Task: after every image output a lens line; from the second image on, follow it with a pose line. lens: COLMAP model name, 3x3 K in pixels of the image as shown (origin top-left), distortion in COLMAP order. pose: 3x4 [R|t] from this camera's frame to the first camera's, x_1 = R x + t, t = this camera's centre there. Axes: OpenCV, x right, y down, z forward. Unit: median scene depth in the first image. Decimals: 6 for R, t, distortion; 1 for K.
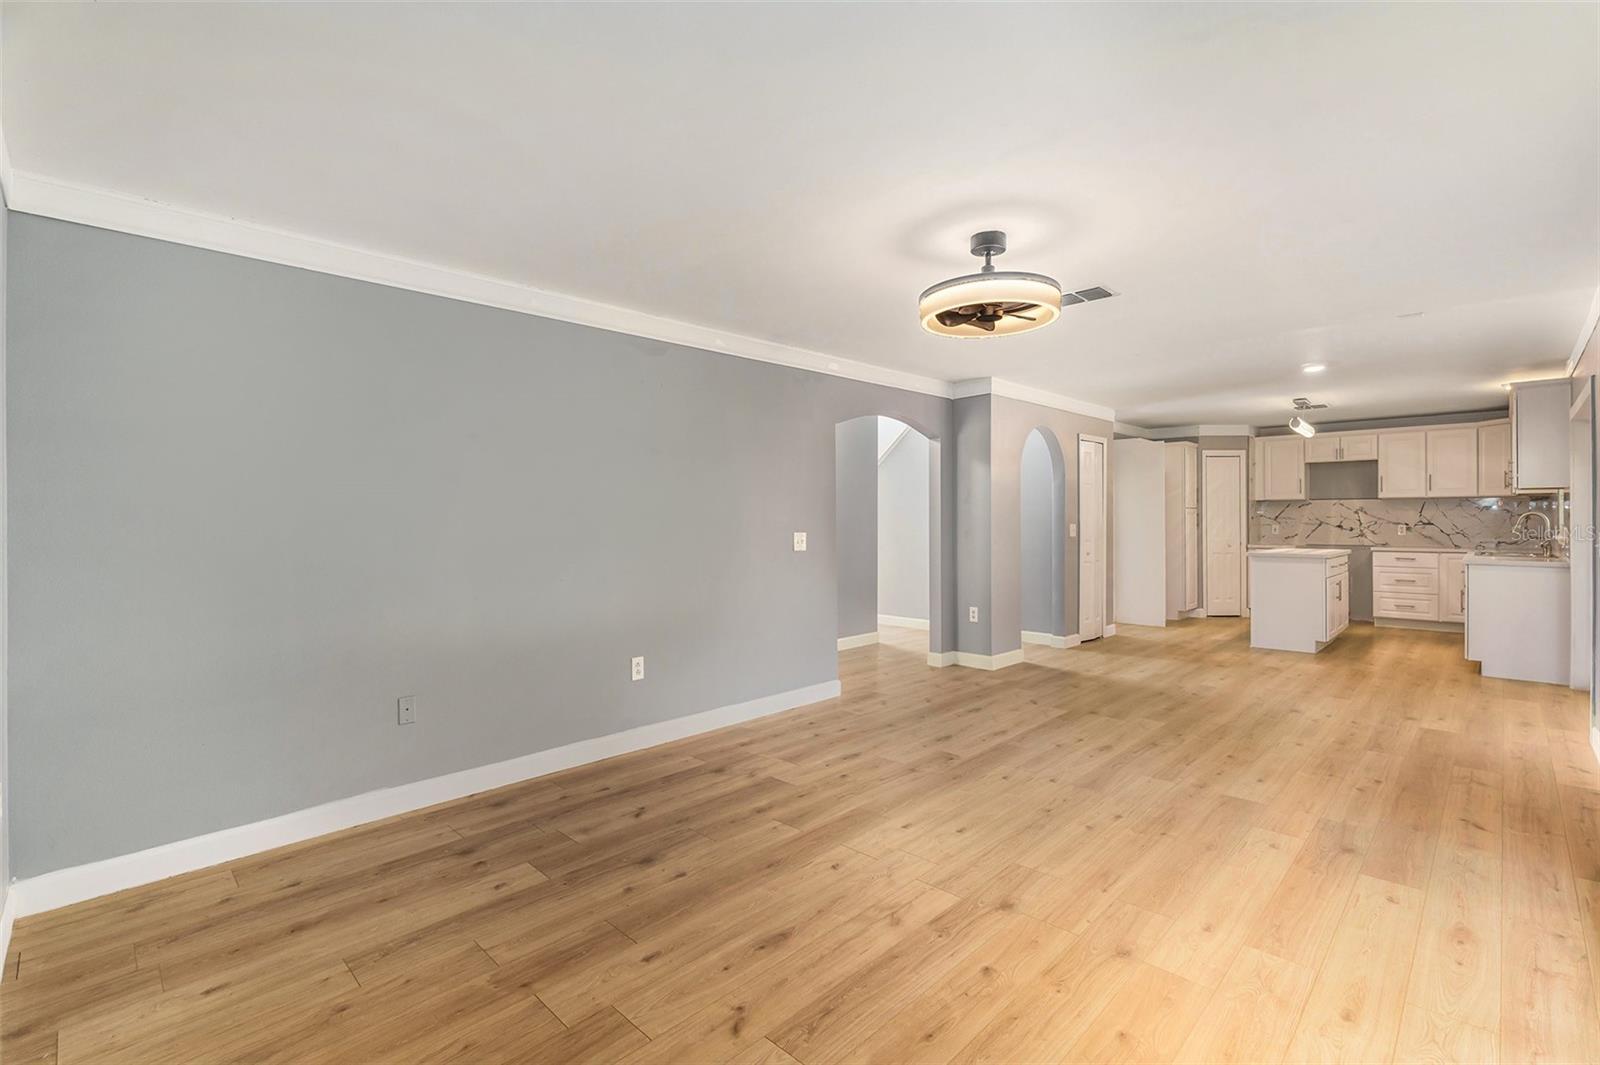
lens RADIAL K [[730.6, 0, 834.1], [0, 730.6, 521.3], [0, 0, 1]] dist [-0.010807, -0.000363]
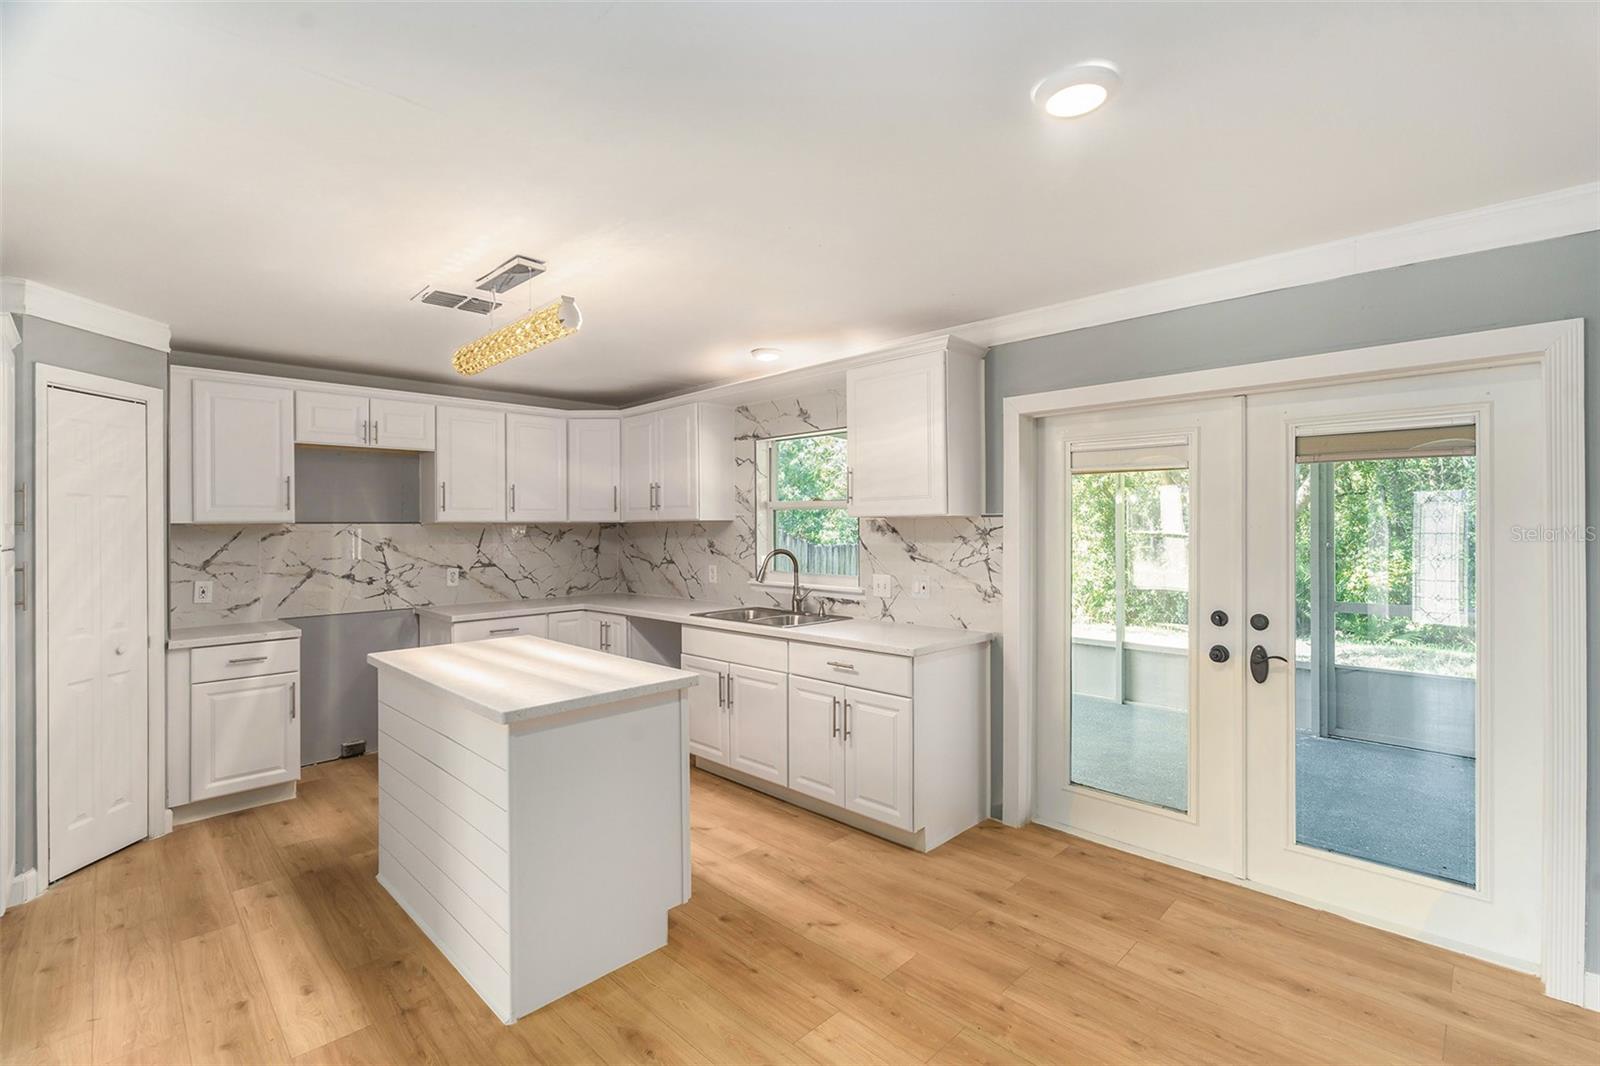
lens RADIAL K [[705.3, 0, 799.9], [0, 705.3, 528.3], [0, 0, 1]] dist [-0.000261, 0.000148]
pose [[0.041947, 0.000599, 0.999120, 0.482837], [0.011793, 0.999930, -0.001094, -0.049361], [-0.999050, 0.011828, 0.041937, 1.469565]]
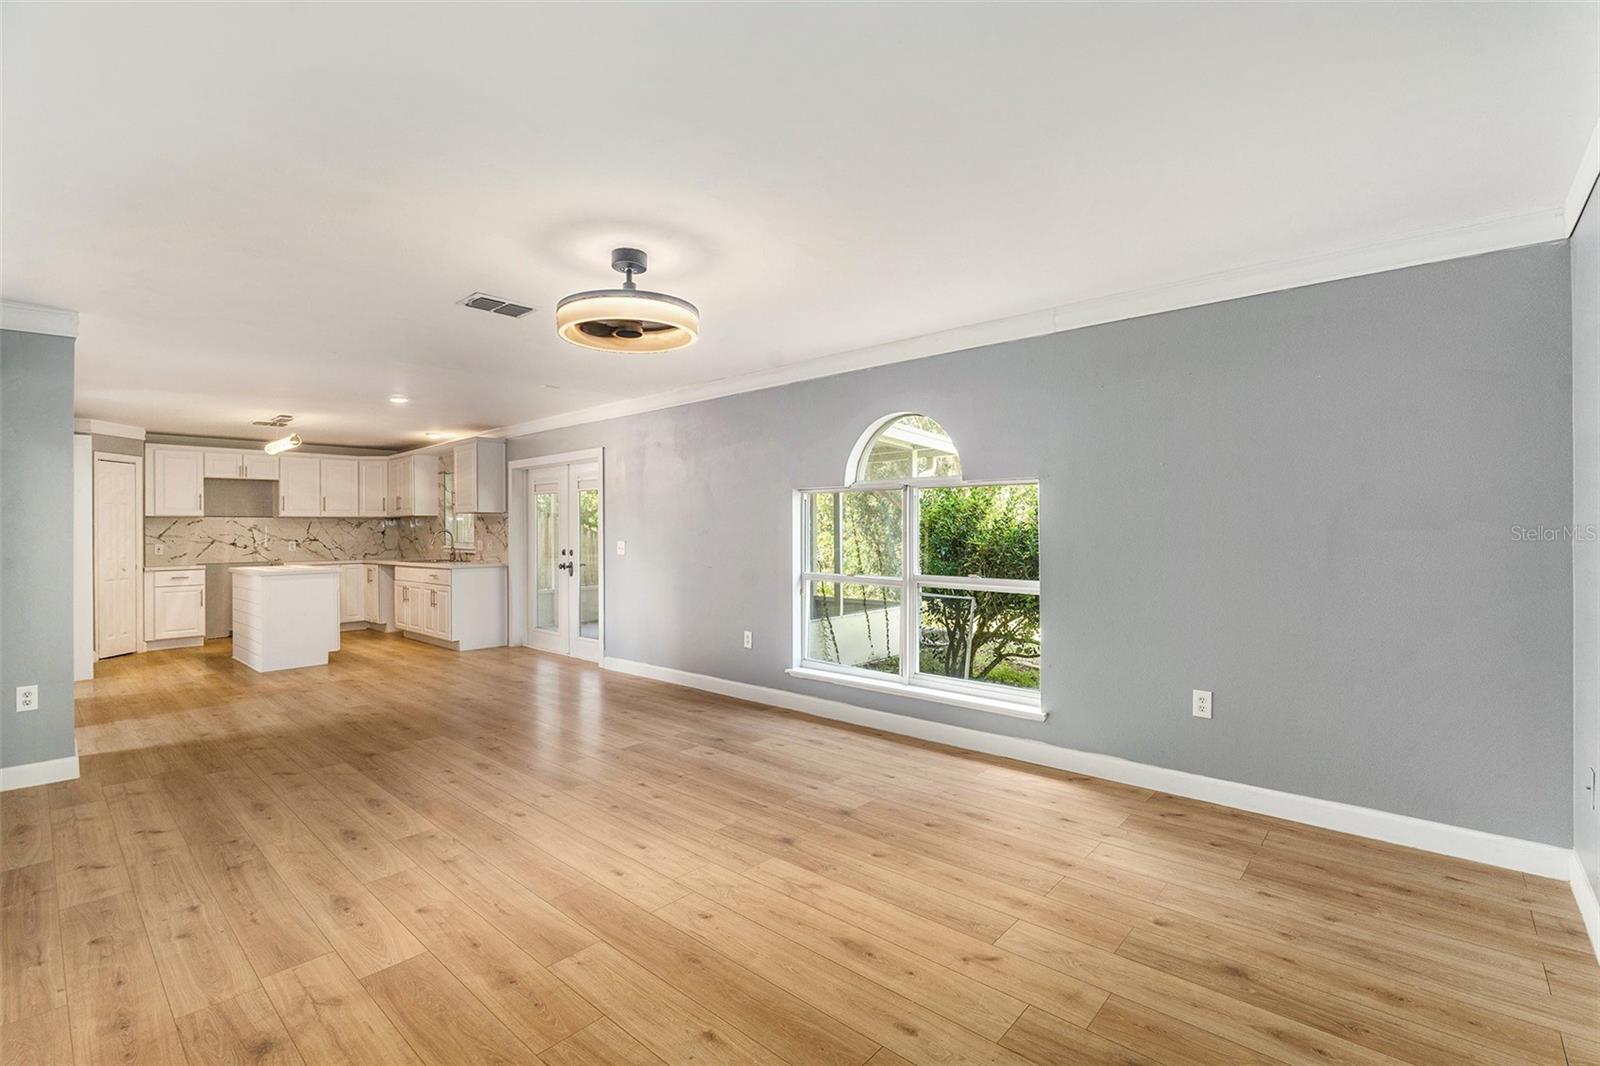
lens RADIAL K [[694.5, 0, 773.4], [0, 694.5, 533.3], [0, 0, 1]] dist [-0.017336, 0.000021]
pose [[0.012001, -0.001590, 0.999927, -0.521267], [0.012062, 0.999926, 0.001445, -0.000400], [-0.999855, 0.012044, 0.012019, 0.550994]]
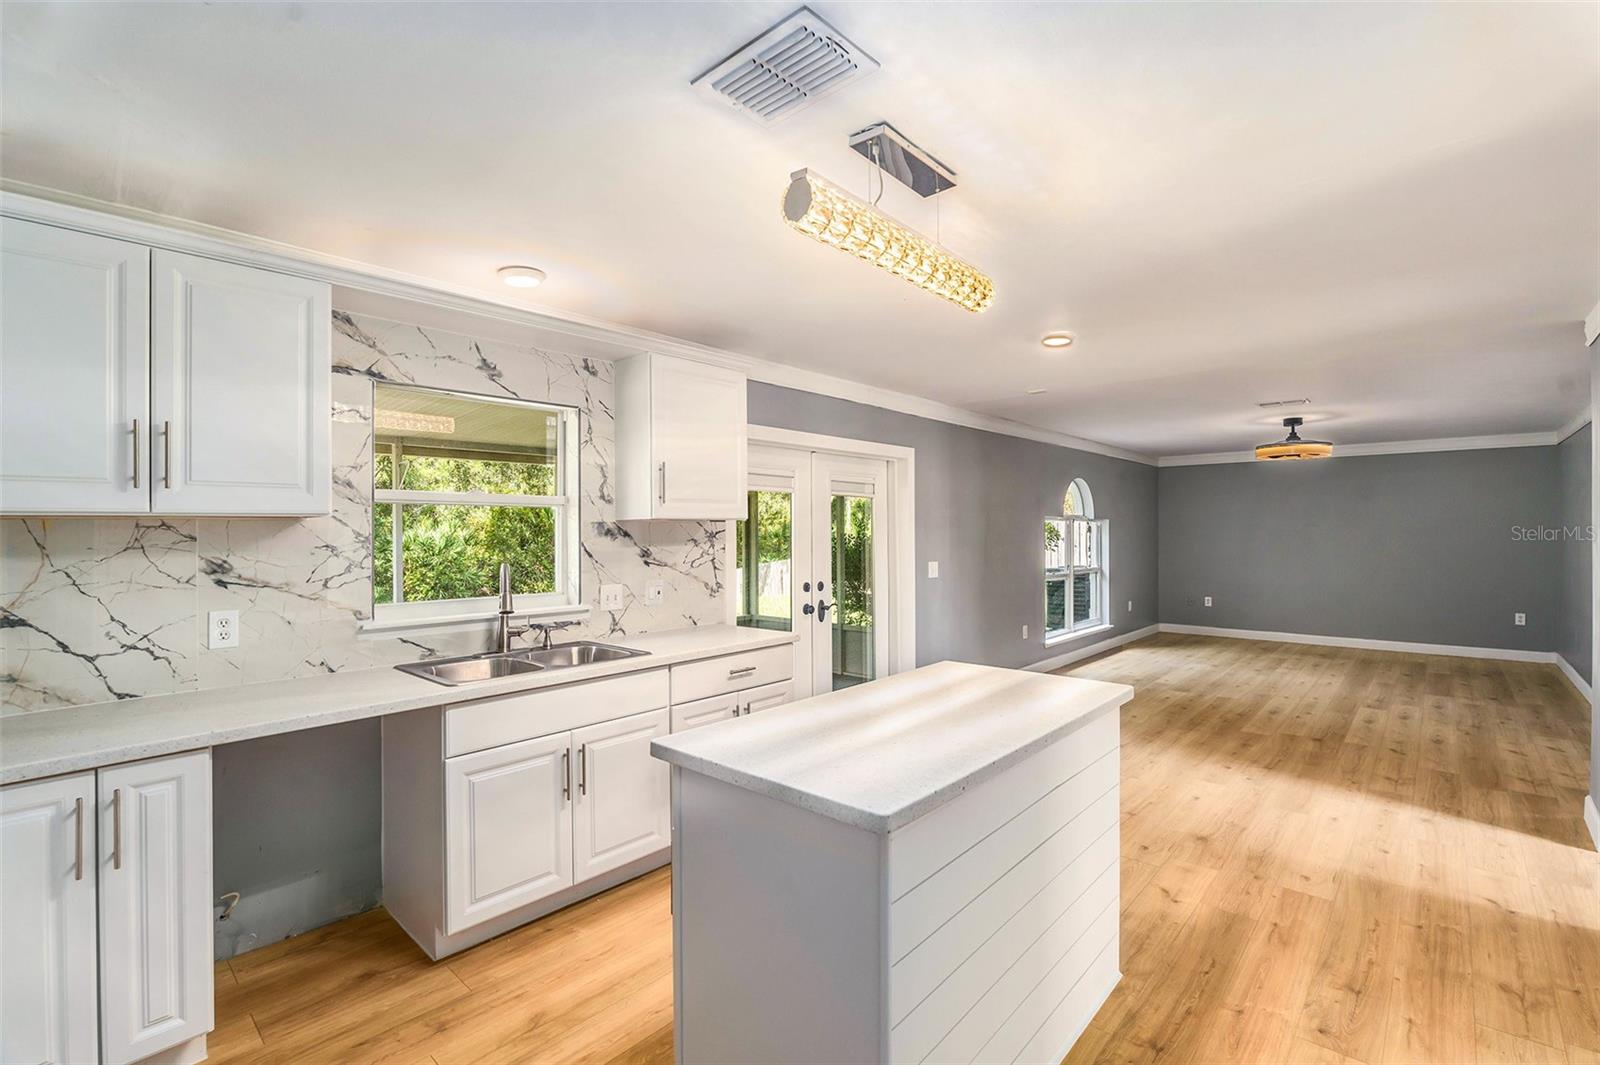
lens RADIAL K [[740.0, 0, 787.4], [0, 740.0, 530.7], [0, 0, 1]] dist [-0.001633, -0.000418]
pose [[-0.999950, 0.010005, 0.000398, 1.217660], [0.010007, 0.999940, 0.004564, -0.052464], [-0.000352, 0.004567, -0.999990, 2.263367]]
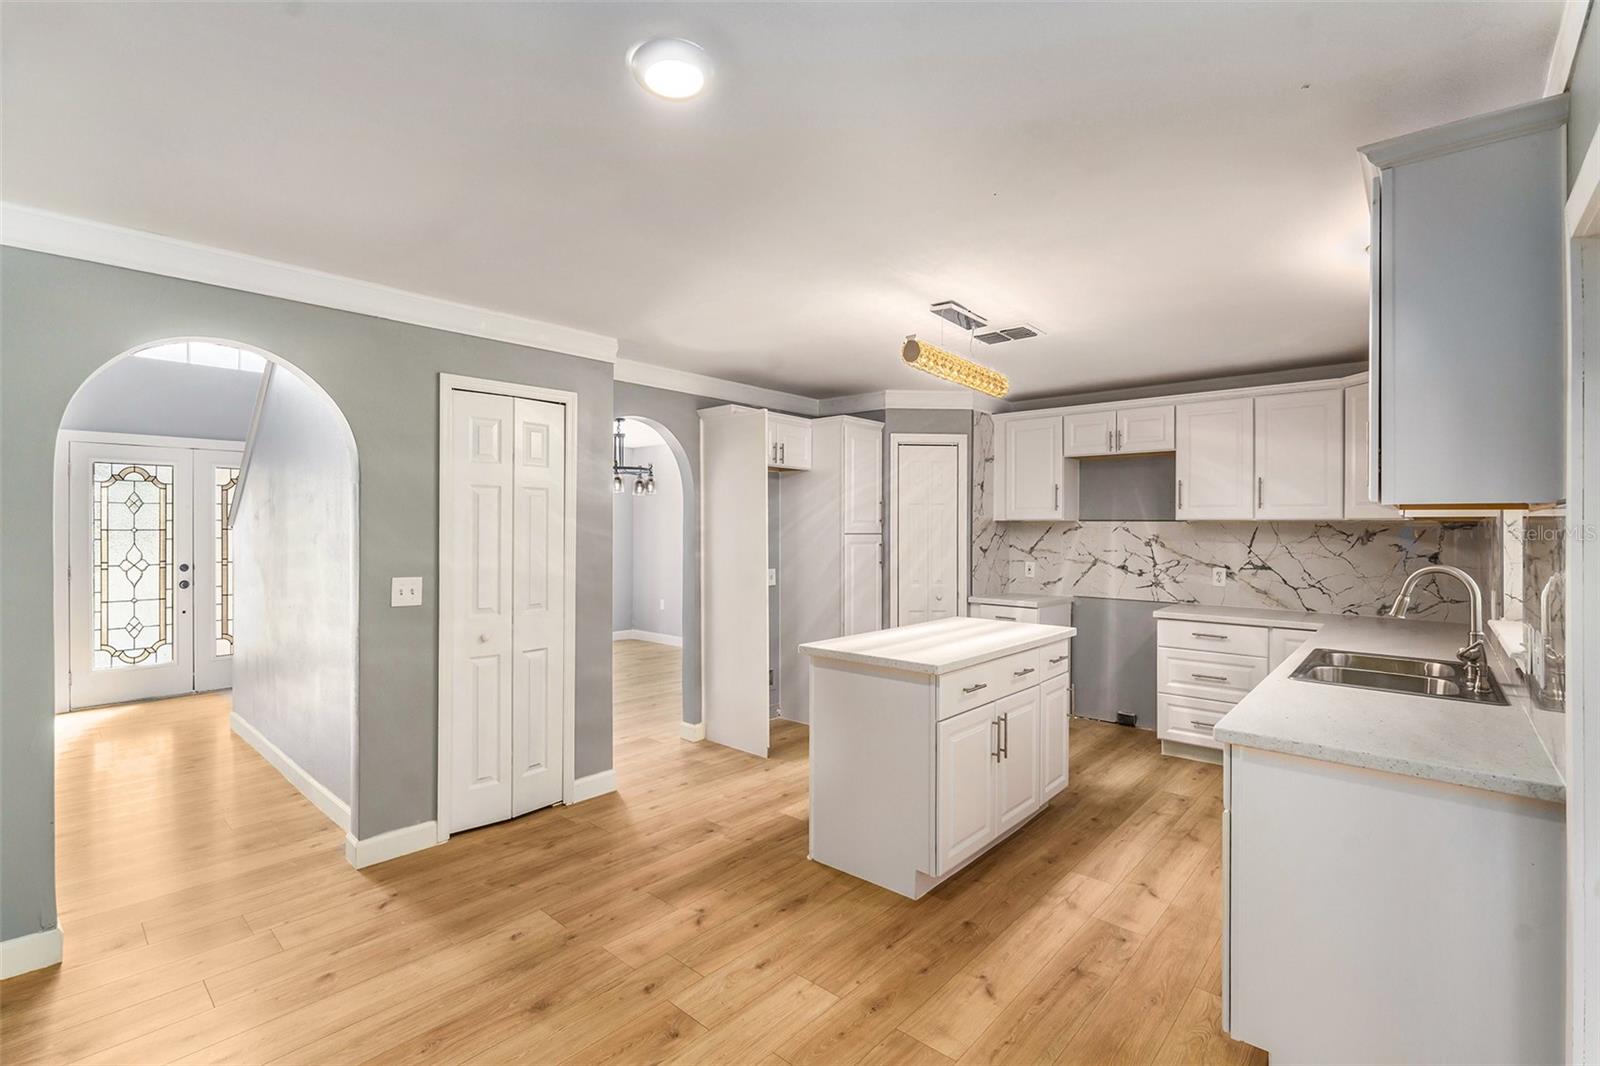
lens RADIAL K [[725.4, 0, 808.5], [0, 725.4, 528.4], [0, 0, 1]] dist [0.000990, 0.000256]
pose [[0.999365, 0.010606, 0.034021, 0.936918], [-0.010544, 0.999942, -0.001993, -0.045060], [-0.034040, 0.001633, 0.999419, 0.946223]]
